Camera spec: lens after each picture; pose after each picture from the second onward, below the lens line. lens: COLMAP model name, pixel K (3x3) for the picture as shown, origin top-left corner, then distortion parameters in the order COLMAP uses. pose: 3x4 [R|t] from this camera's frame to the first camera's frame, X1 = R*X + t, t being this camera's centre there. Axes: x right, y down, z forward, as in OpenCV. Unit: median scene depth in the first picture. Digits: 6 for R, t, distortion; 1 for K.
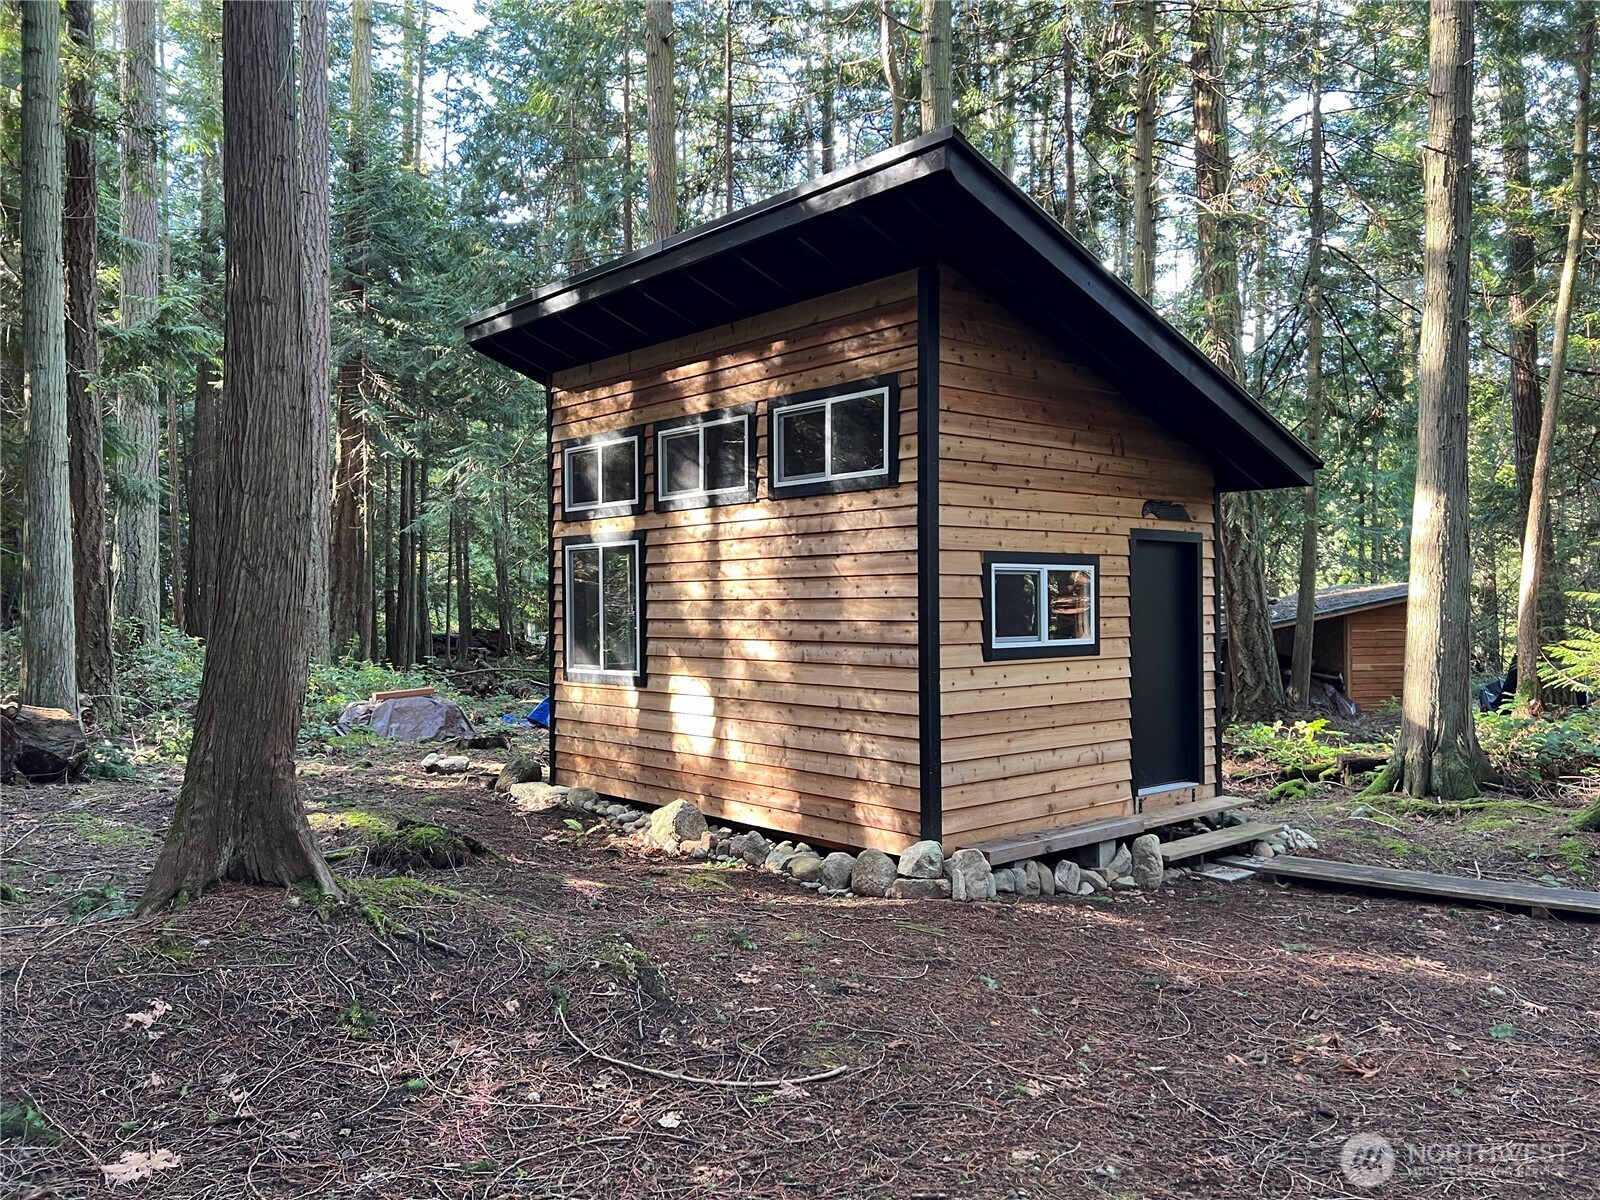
lens RADIAL K [[1229.4, 0, 797.5], [0, 1229.4, 601.4], [0, 0, 1]] dist [0.037074, -0.036890]
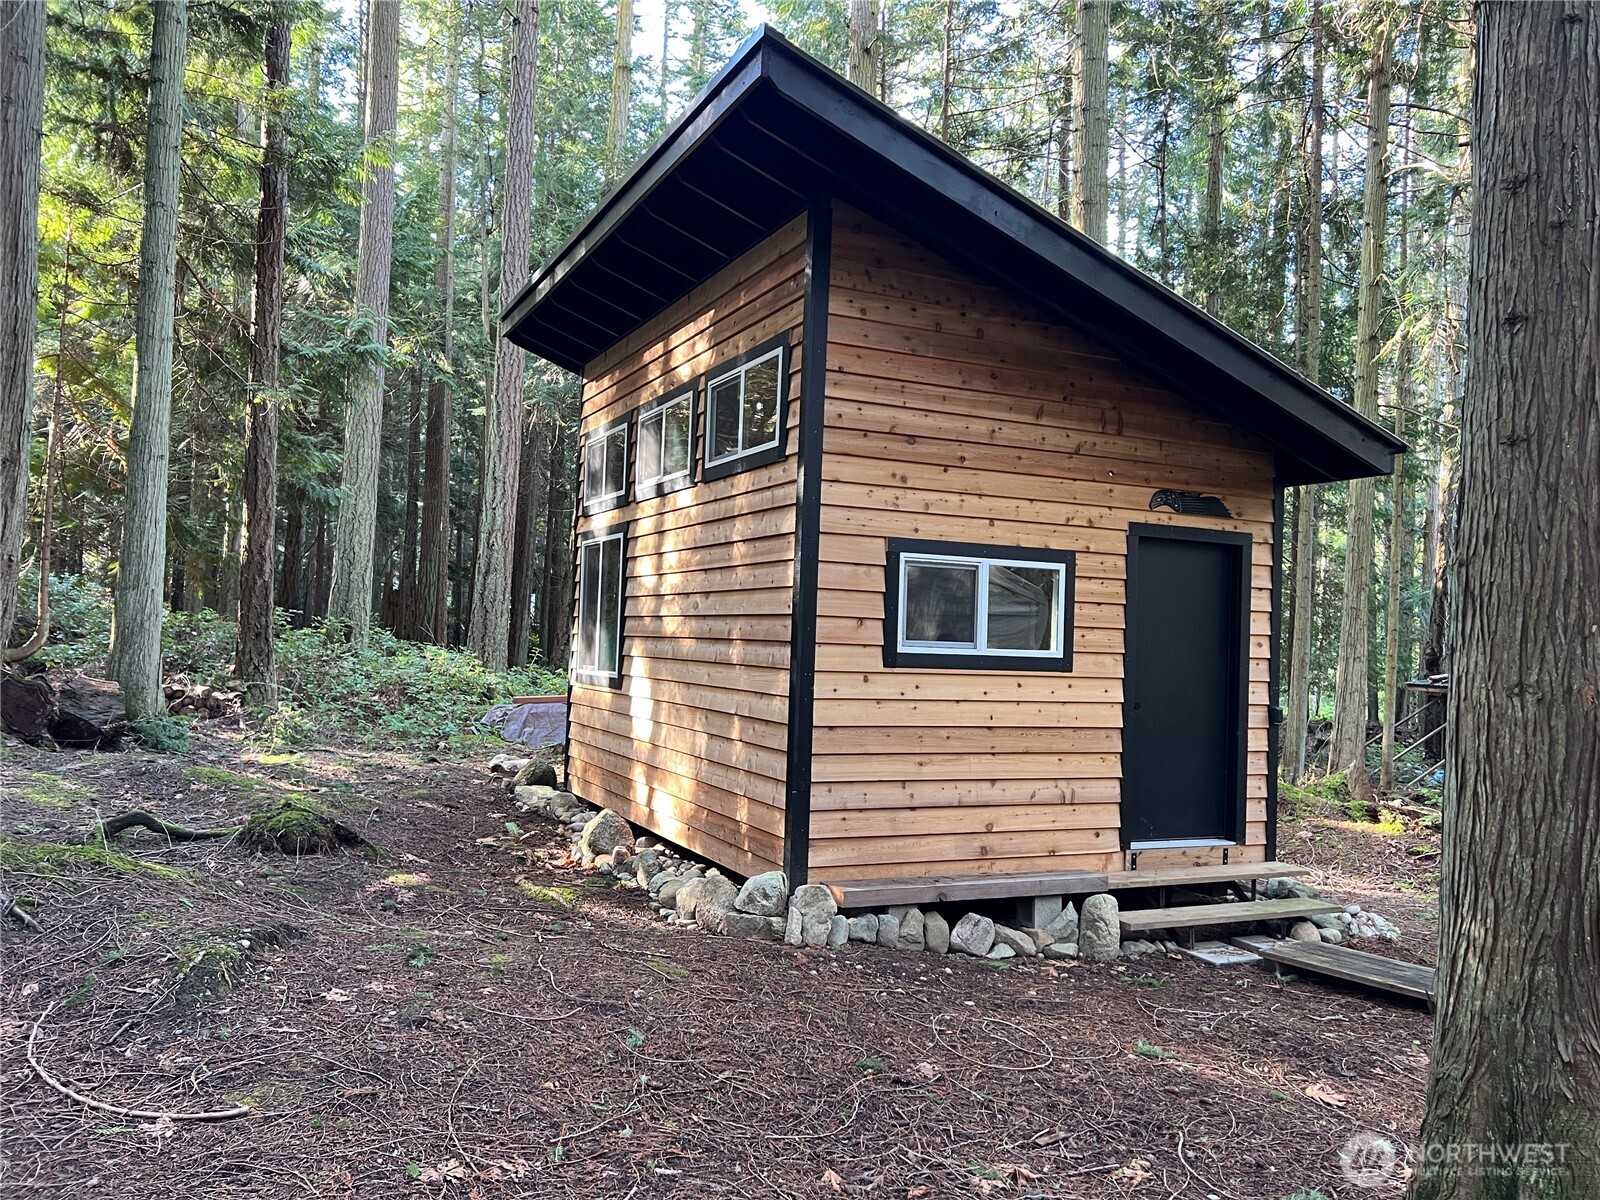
lens RADIAL K [[1229.4, 0, 794.8], [0, 1229.4, 597.5], [0, 0, 1]] dist [0.037074, -0.036890]
pose [[0.960237, 0.030196, -0.277550, 0.312358], [-0.040524, 0.998680, -0.031549, 0.028838], [0.276231, 0.041542, 0.960193, 0.161188]]
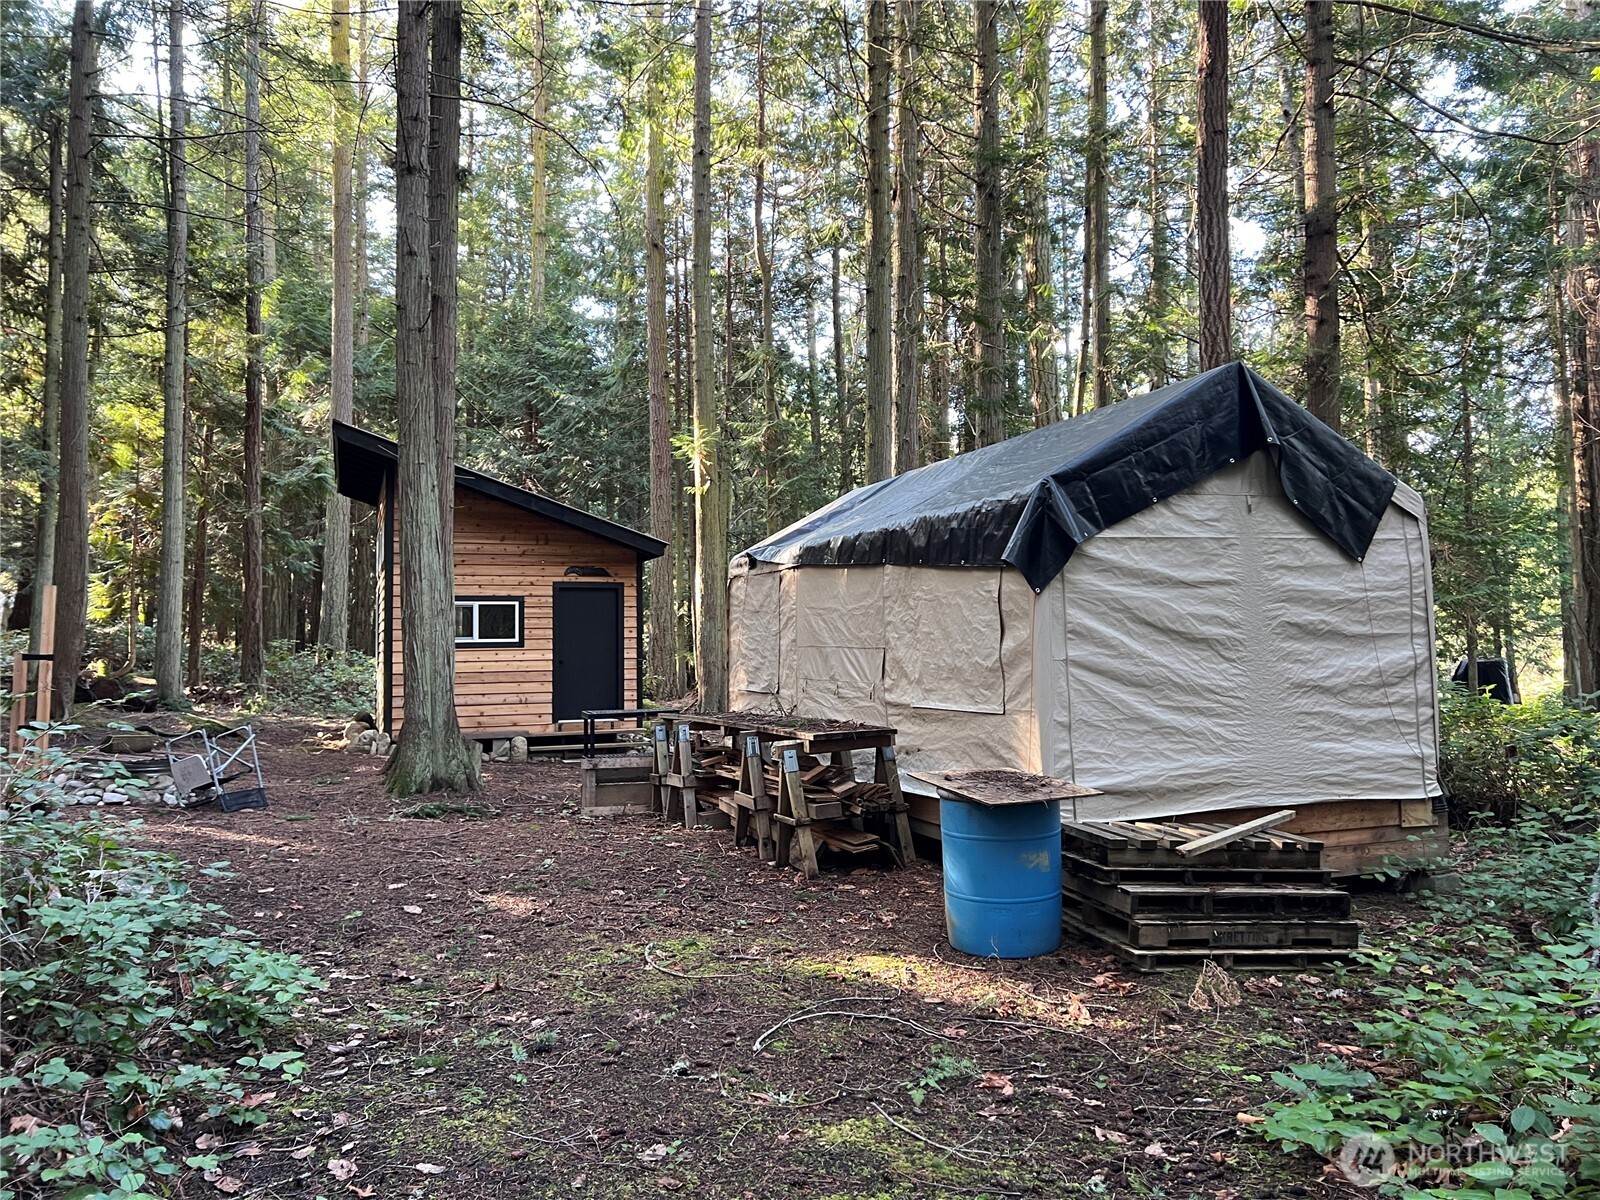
lens RADIAL K [[1229.4, 0, 810.2], [0, 1229.4, 582.7], [0, 0, 1]] dist [0.037074, -0.036890]
pose [[0.935217, -0.026522, -0.353080, 1.440202], [0.009199, 0.998674, -0.050652, 0.046631], [0.353955, 0.044123, 0.934221, -0.702218]]
